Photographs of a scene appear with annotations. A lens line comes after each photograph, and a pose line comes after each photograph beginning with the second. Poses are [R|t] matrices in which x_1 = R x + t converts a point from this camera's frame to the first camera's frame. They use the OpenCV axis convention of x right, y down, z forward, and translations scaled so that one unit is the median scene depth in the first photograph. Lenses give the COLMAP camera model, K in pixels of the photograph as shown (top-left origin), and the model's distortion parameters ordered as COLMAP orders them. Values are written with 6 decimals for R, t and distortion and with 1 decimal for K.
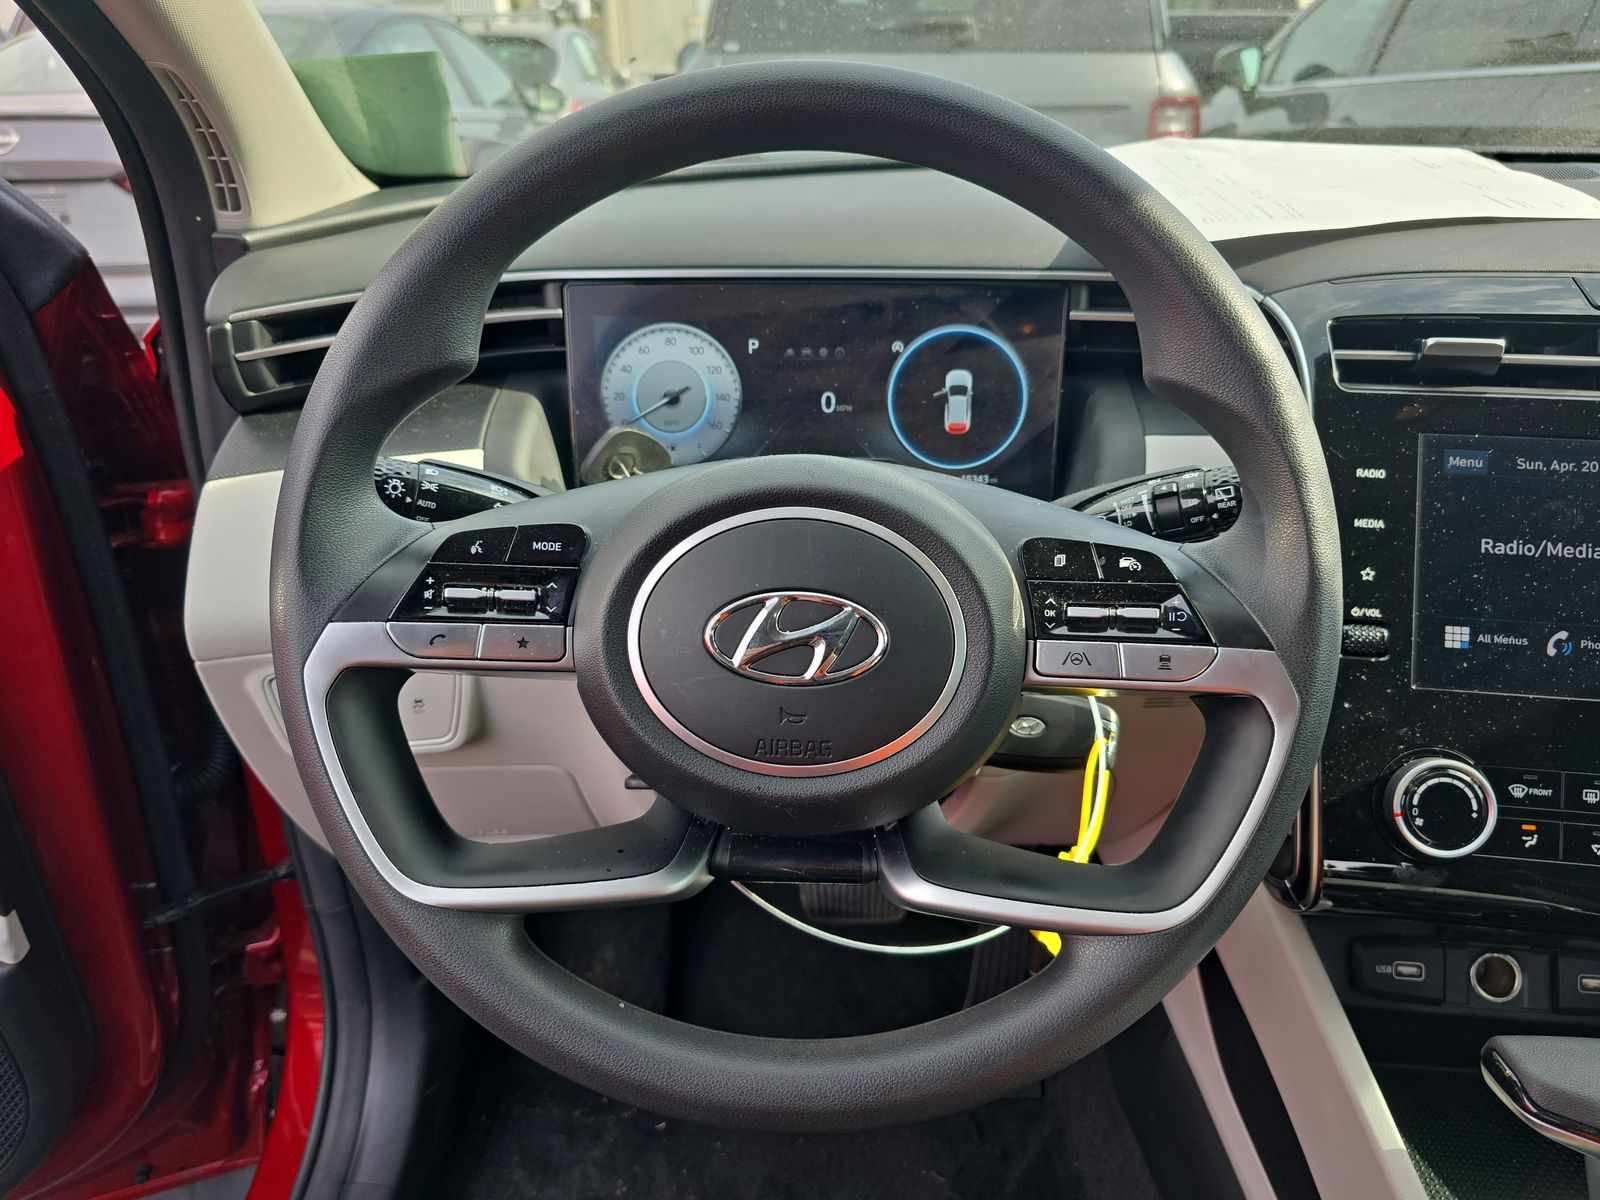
lens RADIAL K [[1089.8, 0, 799.2], [0, 1089.8, 600.4], [0, 0, 1]] dist [-0.005931, -0.000100]
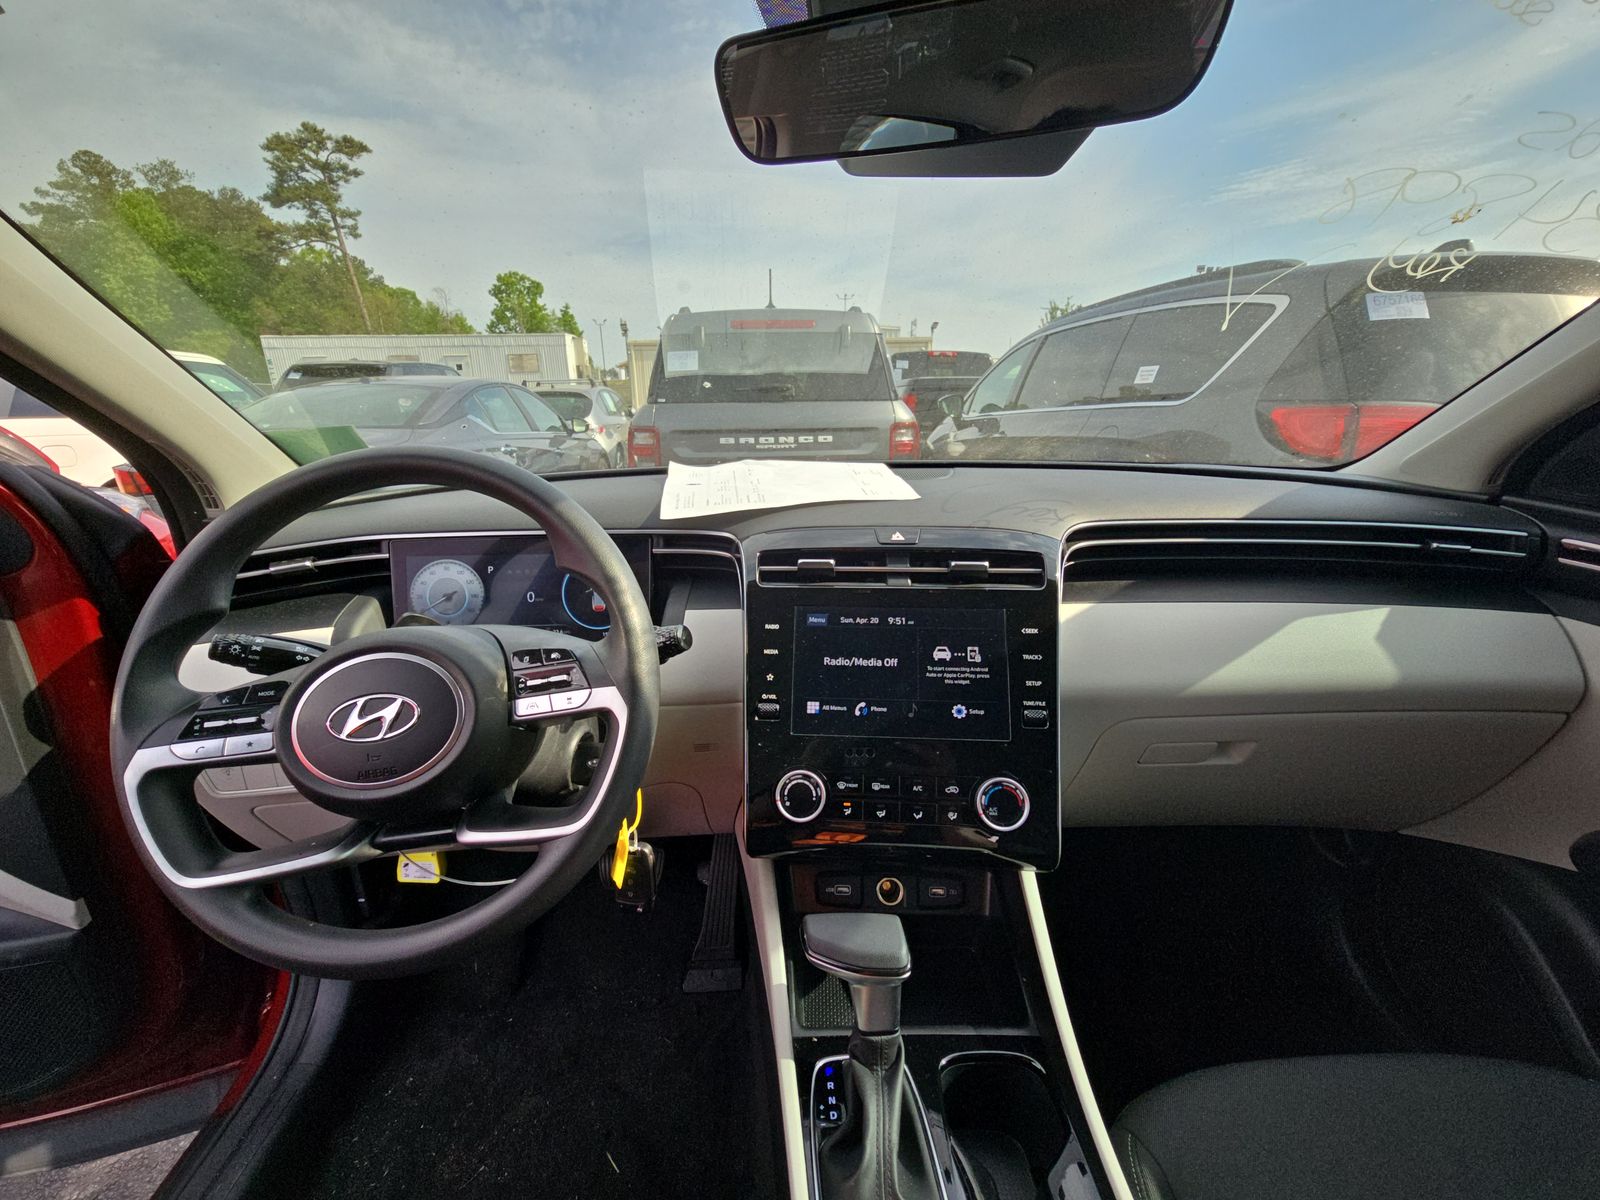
lens RADIAL K [[639.1, 0, 802.6], [0, 639.1, 599.4], [0, 0, 1]] dist [-0.002844, -0.001716]
pose [[0.998068, -0.026268, 0.056311, 0.504107], [0.034709, 0.987368, -0.154593, 0.018077], [-0.051538, 0.156249, 0.986372, -0.172892]]
